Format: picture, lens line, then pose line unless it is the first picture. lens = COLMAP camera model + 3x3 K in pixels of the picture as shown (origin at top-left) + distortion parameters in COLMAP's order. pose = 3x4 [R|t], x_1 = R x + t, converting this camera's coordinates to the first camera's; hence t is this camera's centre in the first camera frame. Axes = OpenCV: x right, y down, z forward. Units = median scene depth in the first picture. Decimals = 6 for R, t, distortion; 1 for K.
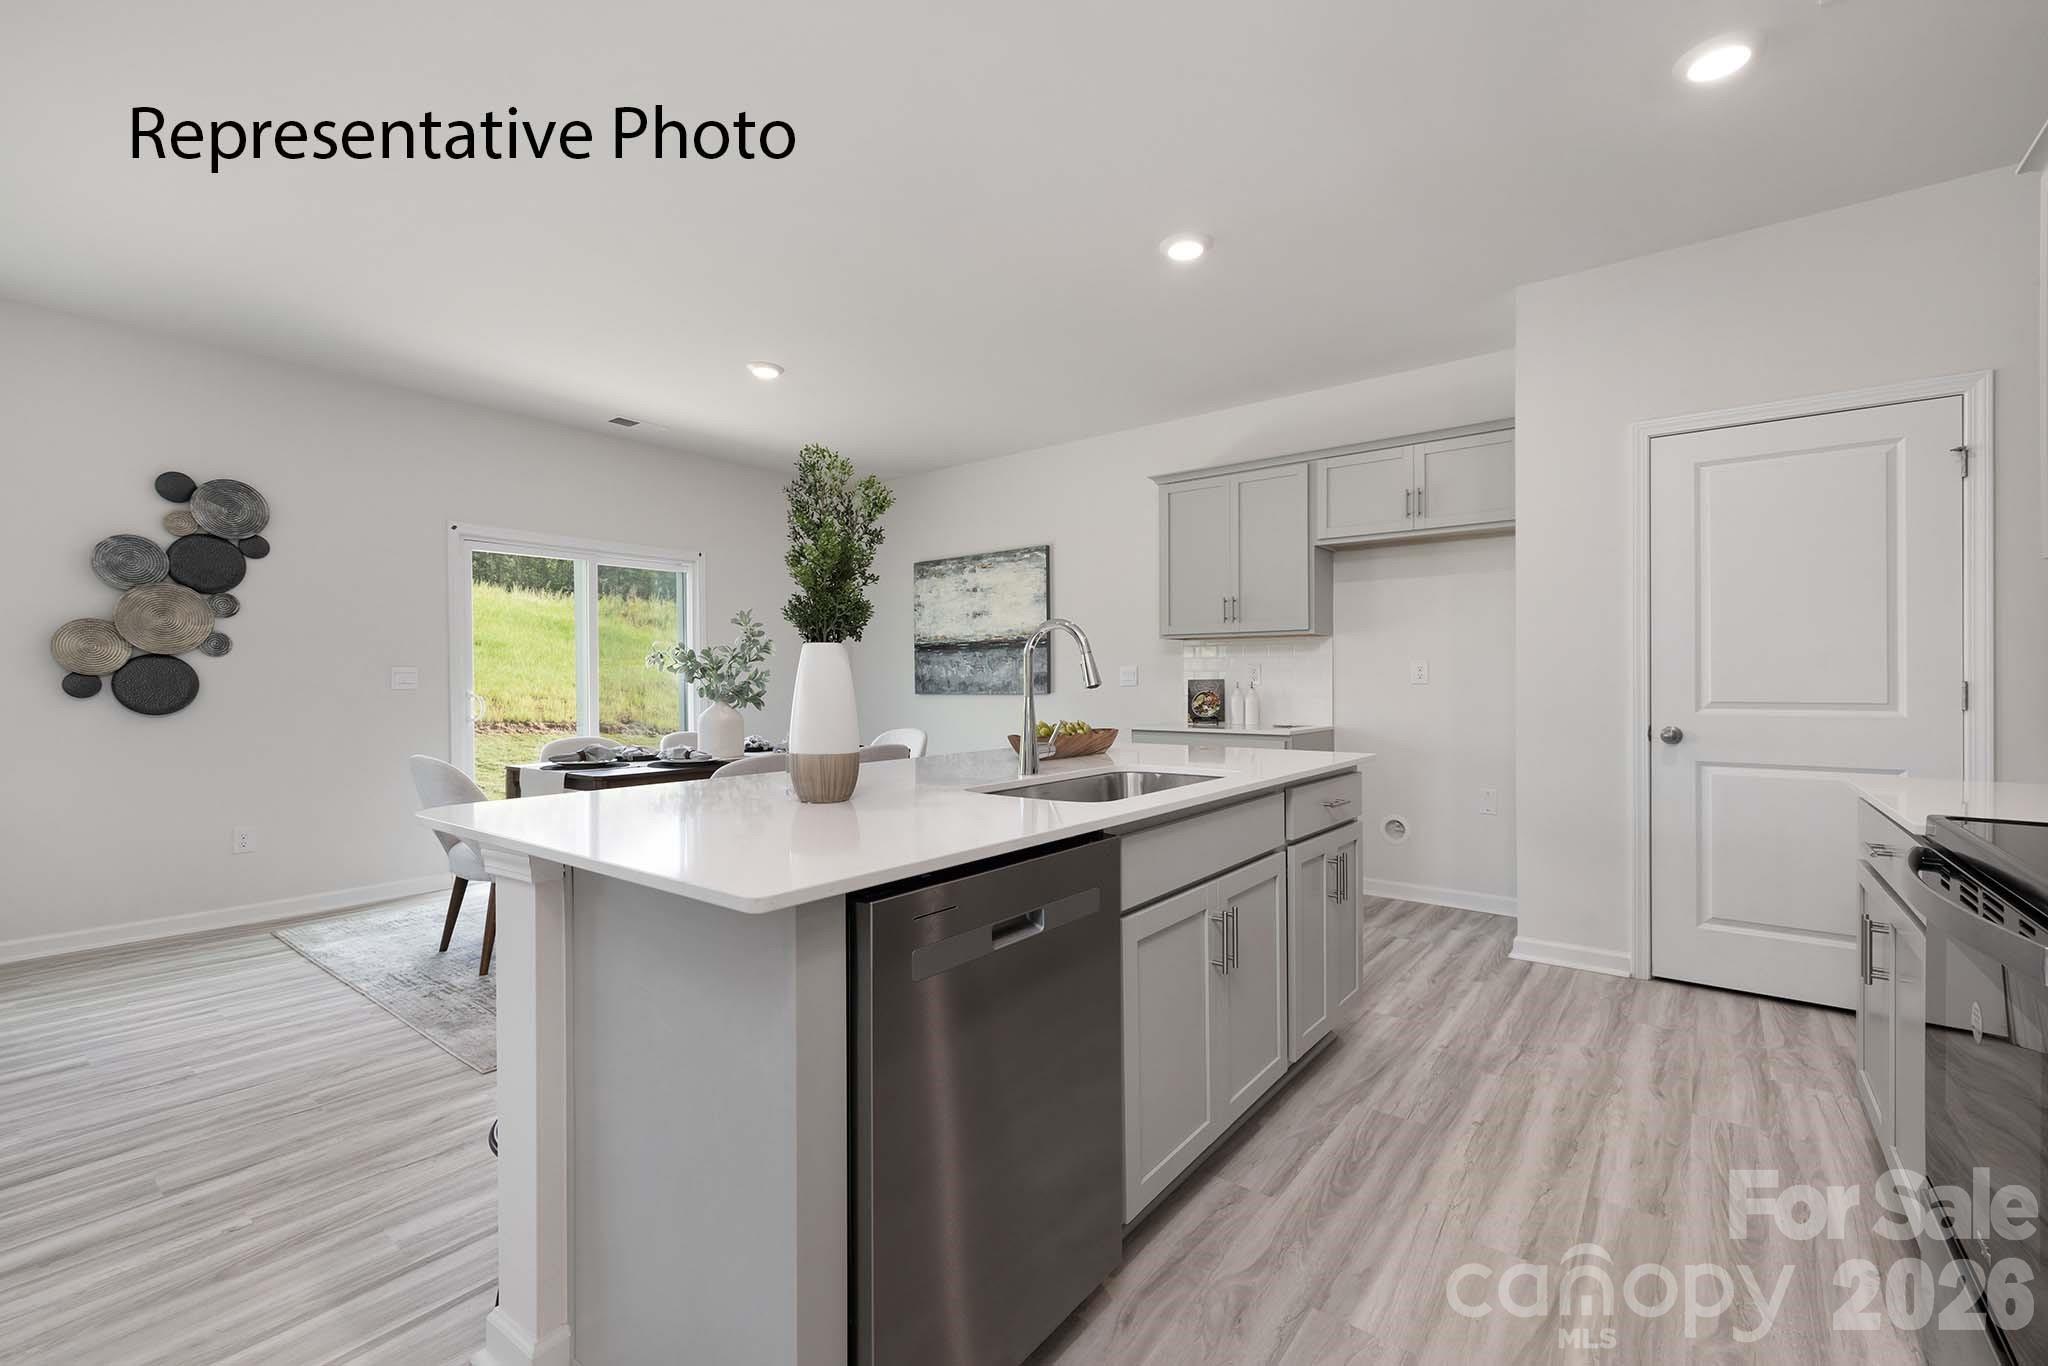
lens RADIAL K [[874.8, 0, 1020.4], [0, 874.8, 675.5], [0, 0, 1]] dist [-0.001156, 0.000031]
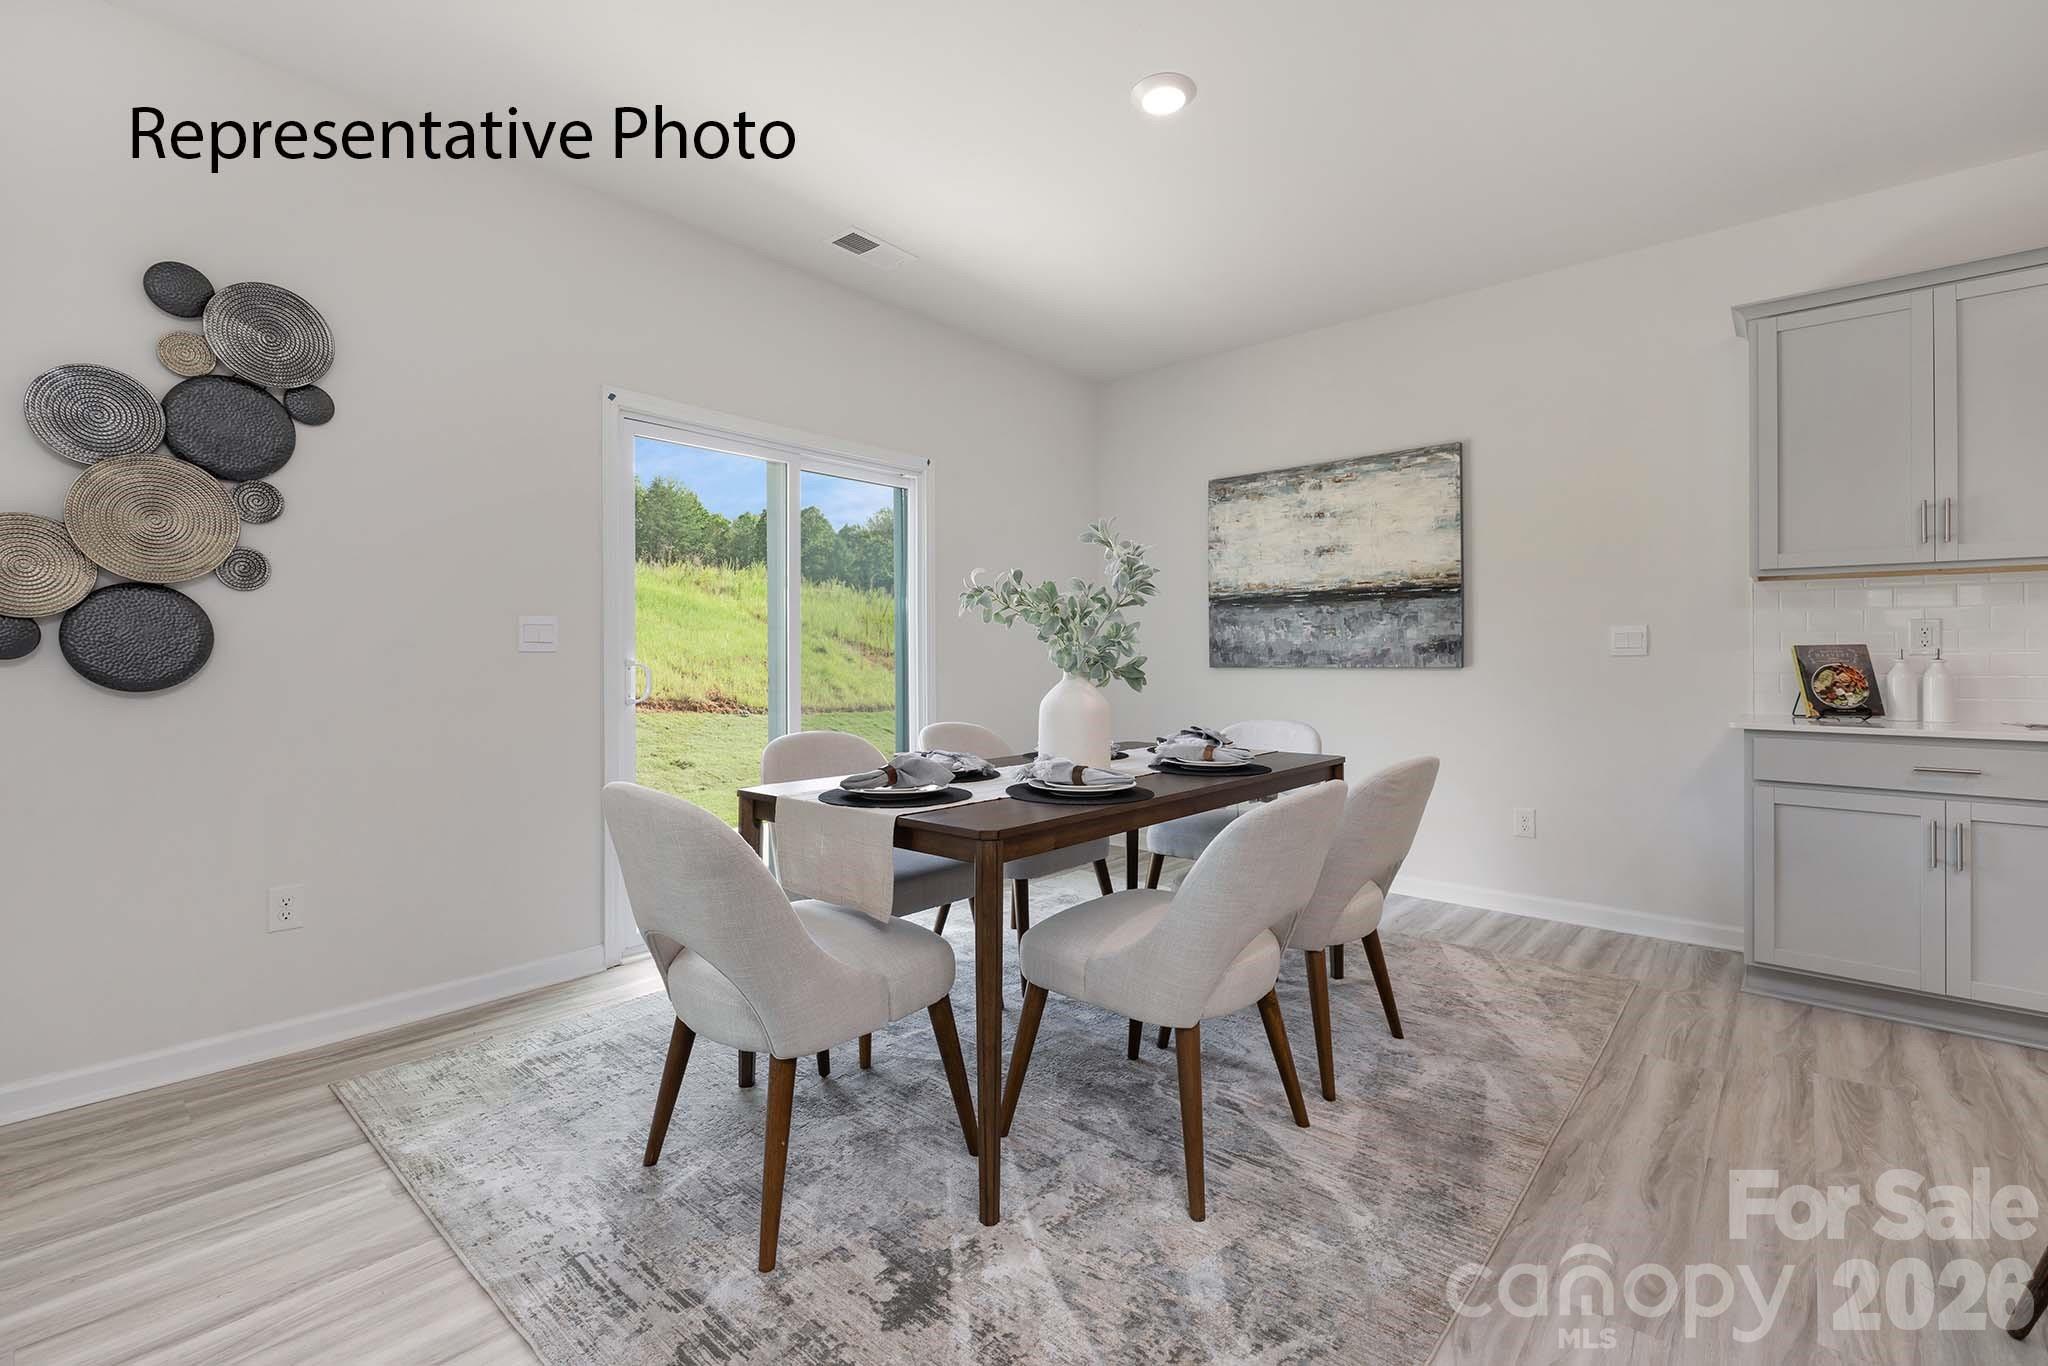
lens RADIAL K [[906.6, 0, 1022.1], [0, 906.6, 644.5], [0, 0, 1]] dist [-0.008934, -0.000179]
pose [[0.998276, 0.005156, -0.058467, -0.365663], [-0.005636, 0.999952, -0.008044, 0.015175], [0.058422, 0.008360, 0.998257, 0.428806]]
